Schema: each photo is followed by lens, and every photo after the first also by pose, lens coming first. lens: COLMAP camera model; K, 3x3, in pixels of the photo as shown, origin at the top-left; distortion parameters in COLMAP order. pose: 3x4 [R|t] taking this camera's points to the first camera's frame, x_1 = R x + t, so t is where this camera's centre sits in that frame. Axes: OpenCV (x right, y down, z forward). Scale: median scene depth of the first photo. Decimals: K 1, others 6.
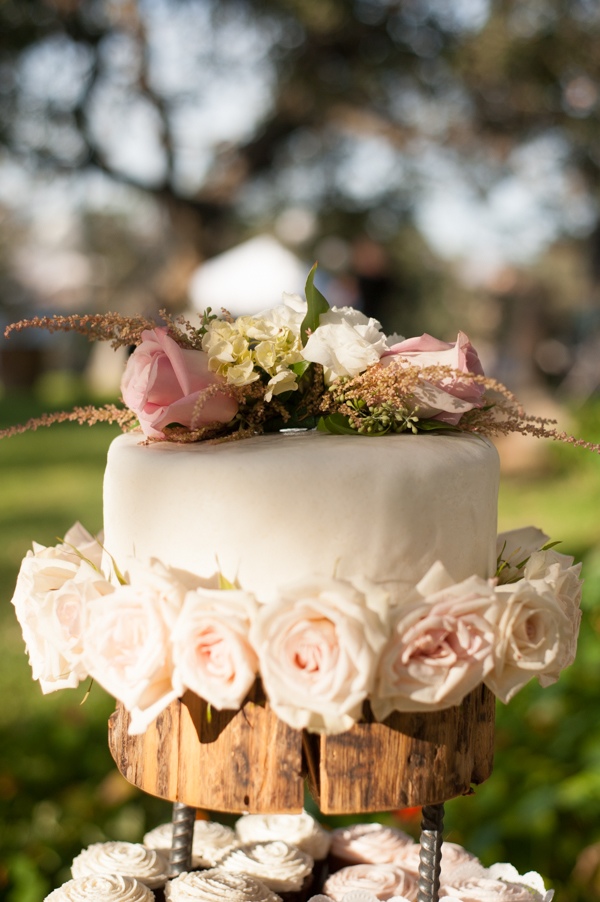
lens RADIAL K [[1370.7, 0, 300.0], [0, 1370.7, 451.0], [0, 0, 1]] dist [-0.008793, 0.024710]
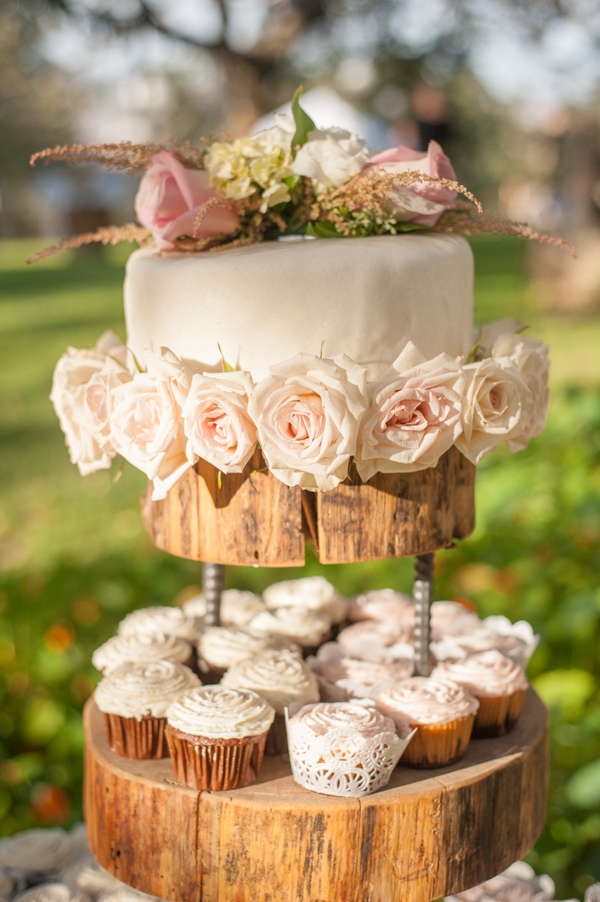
lens RADIAL K [[1341.4, 0, 302.7], [0, 1341.4, 429.4], [0, 0, 1]] dist [-0.003740, 0.067693]
pose [[0.997998, -0.036689, -0.051524, 0.062367], [0.041340, 0.994873, 0.092299, 0.043653], [0.047874, -0.094244, 0.994397, -0.124983]]
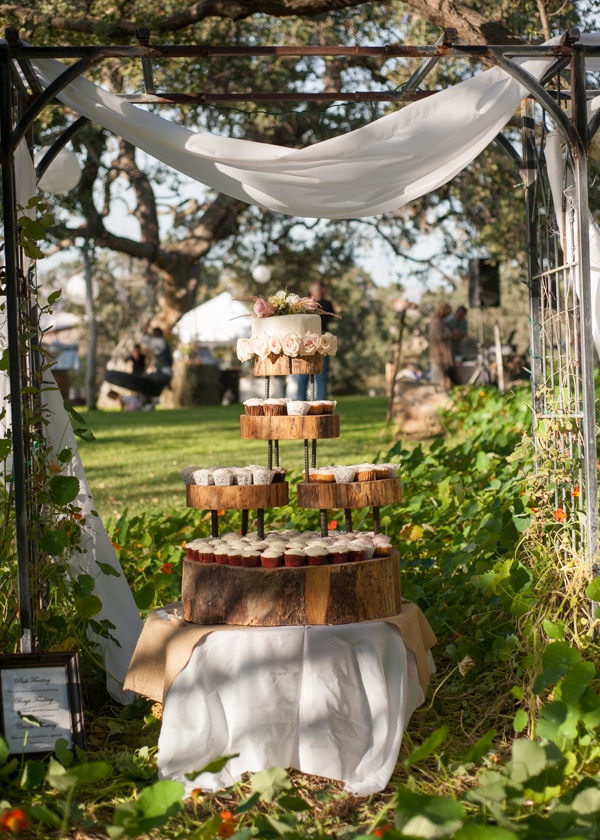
lens RADIAL K [[1279.8, 0, 299.9], [0, 1279.8, 389.8], [0, 0, 1]] dist [-0.015776, -0.058390]
pose [[0.998114, -0.049901, 0.035744, -0.158515], [0.052245, 0.996320, -0.067954, 0.713647], [-0.032221, 0.069694, 0.997048, -4.638115]]
